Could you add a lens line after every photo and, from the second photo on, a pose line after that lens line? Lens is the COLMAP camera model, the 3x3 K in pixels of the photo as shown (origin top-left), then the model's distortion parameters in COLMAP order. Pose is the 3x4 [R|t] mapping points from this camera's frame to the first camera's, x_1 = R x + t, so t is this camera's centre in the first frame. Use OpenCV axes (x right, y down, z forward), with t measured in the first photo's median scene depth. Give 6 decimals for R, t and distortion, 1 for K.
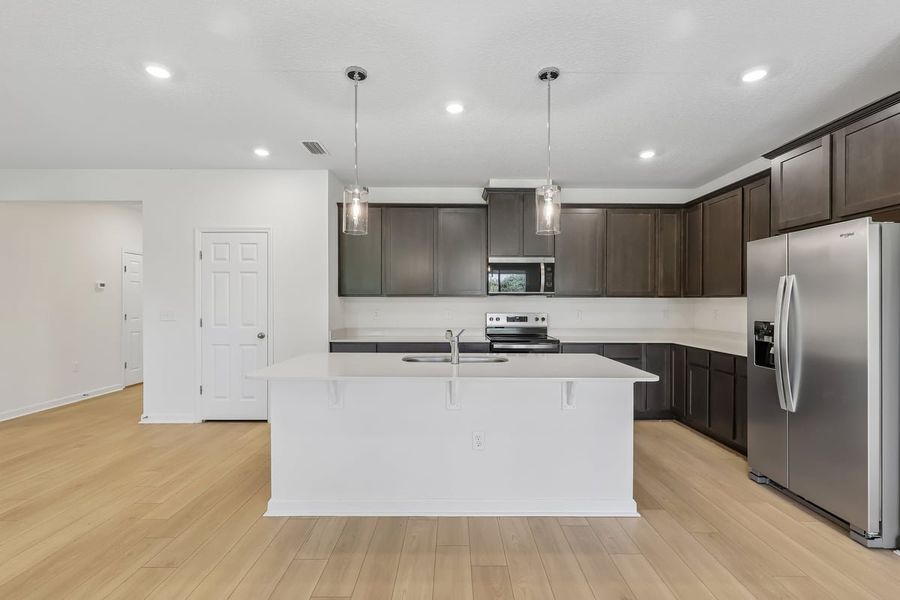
lens RADIAL K [[408.1, 0, 452.5], [0, 408.1, 302.8], [0, 0, 1]] dist [0.000565, -0.000535]
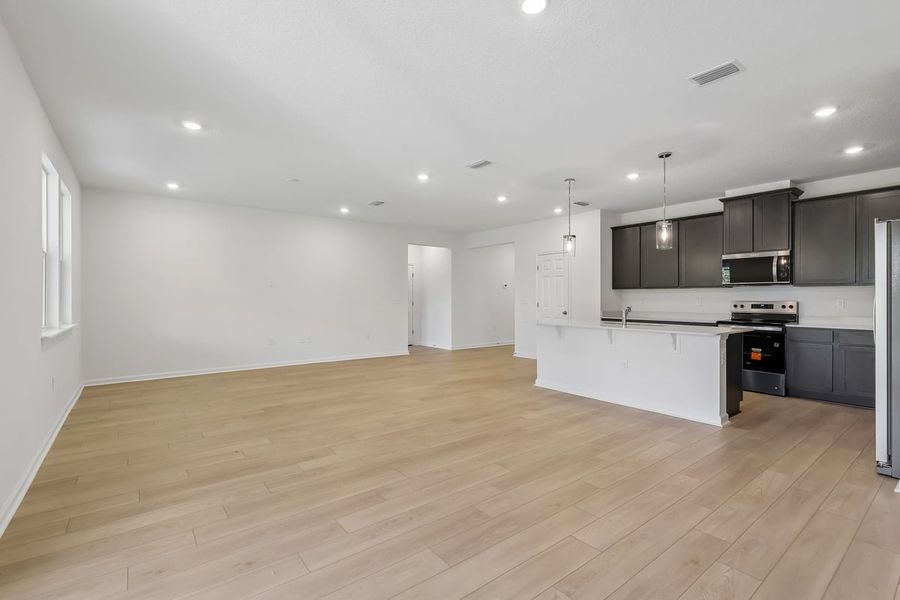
lens RADIAL K [[408.1, 0, 449.6], [0, 408.1, 296.7], [0, 0, 1]] dist [0.000565, -0.000535]
pose [[0.610069, -0.003797, -0.792339, 0.564492], [-0.000422, 0.999987, -0.005117, 0.020889], [0.792348, 0.003456, 0.610060, -0.407529]]
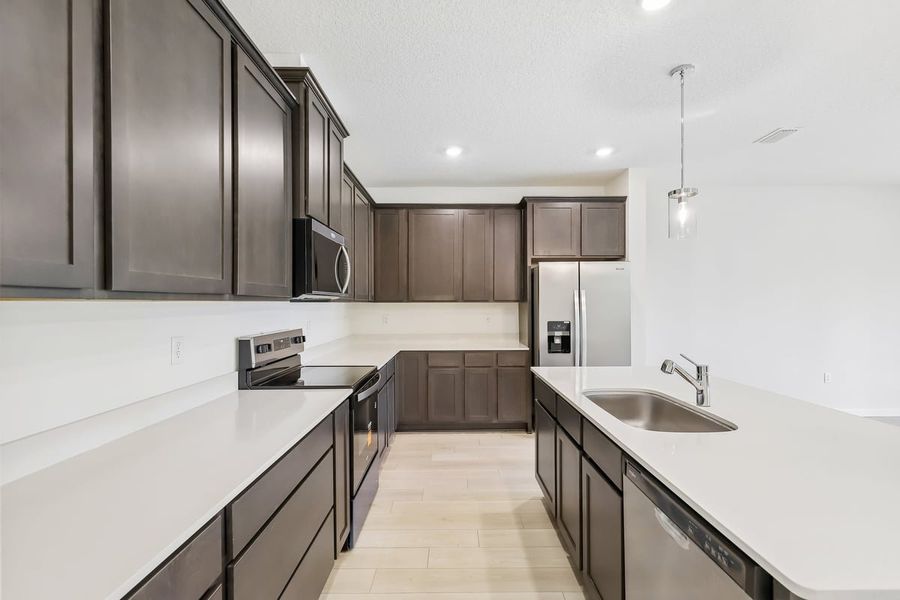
lens RADIAL K [[408.1, 0, 459.7], [0, 408.1, 302.7], [0, 0, 1]] dist [0.000565, -0.000535]
pose [[-0.012192, -0.001151, 0.999925, -0.390389], [0.003078, 0.999995, 0.001189, -0.013379], [-0.999921, 0.003092, -0.012188, 0.835869]]
